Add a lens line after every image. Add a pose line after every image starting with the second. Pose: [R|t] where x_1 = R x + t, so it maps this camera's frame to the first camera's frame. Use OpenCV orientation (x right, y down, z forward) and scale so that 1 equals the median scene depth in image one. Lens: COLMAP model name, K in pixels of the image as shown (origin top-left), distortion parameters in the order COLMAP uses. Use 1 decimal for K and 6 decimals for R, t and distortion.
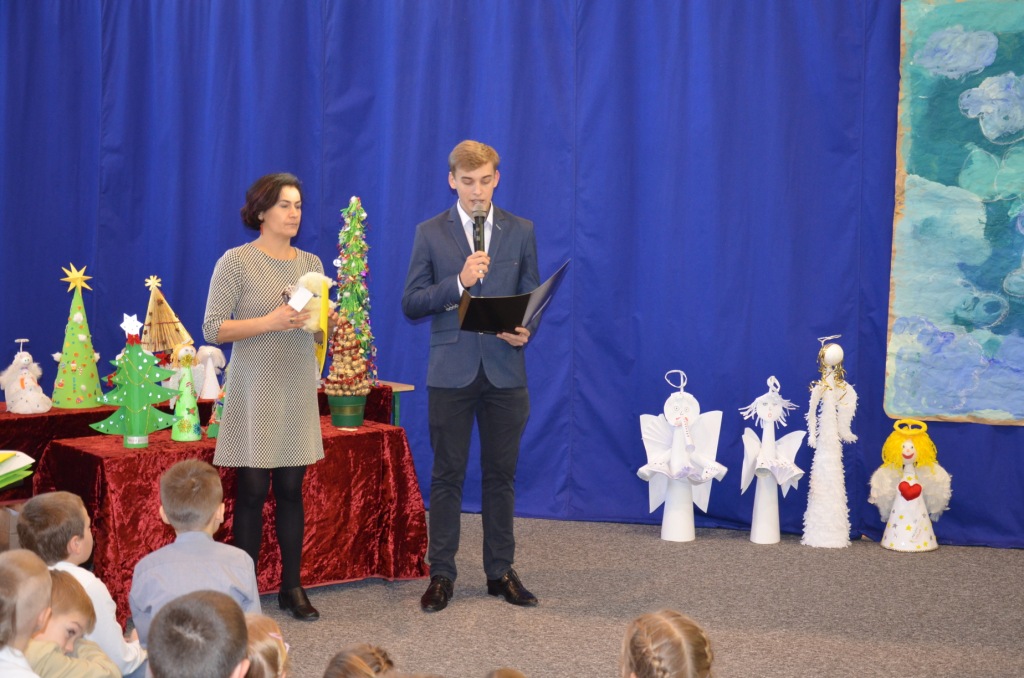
lens RADIAL K [[1426.7, 0, 513.4], [0, 1426.7, 365.3], [0, 0, 1]] dist [-0.035254, -0.010974]
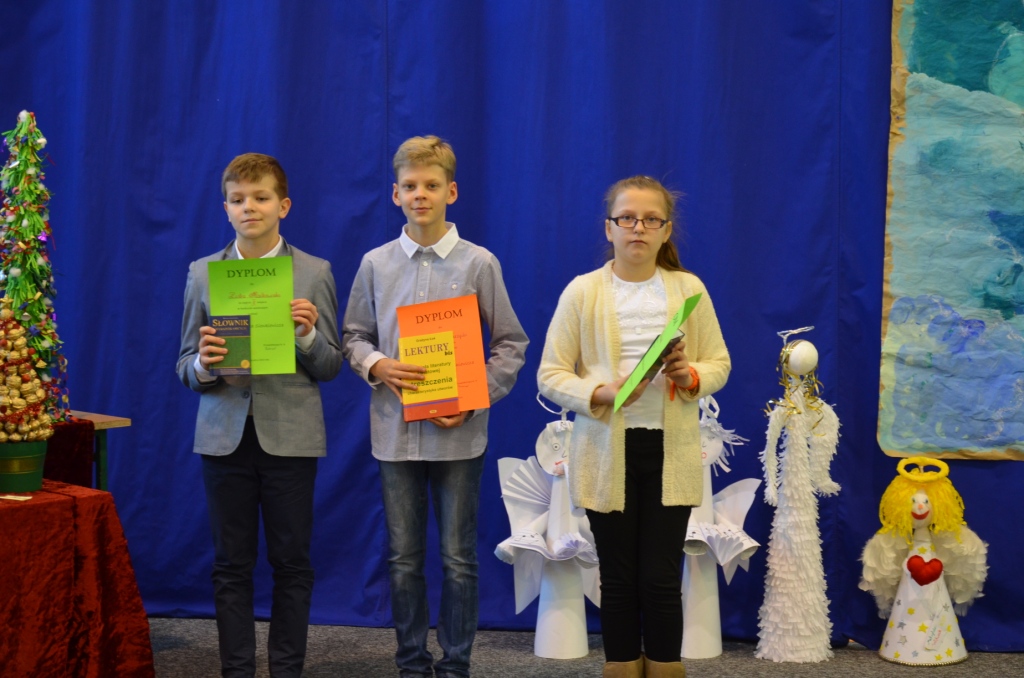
lens RADIAL K [[1947.1, 0, 512.8], [0, 1947.1, 393.2], [0, 0, 1]] dist [0.003426, -0.034748]
pose [[0.992945, -0.018842, 0.117068, -0.004426], [0.017515, 0.999770, 0.012353, -0.004622], [-0.117274, -0.010216, 0.993047, 0.153261]]
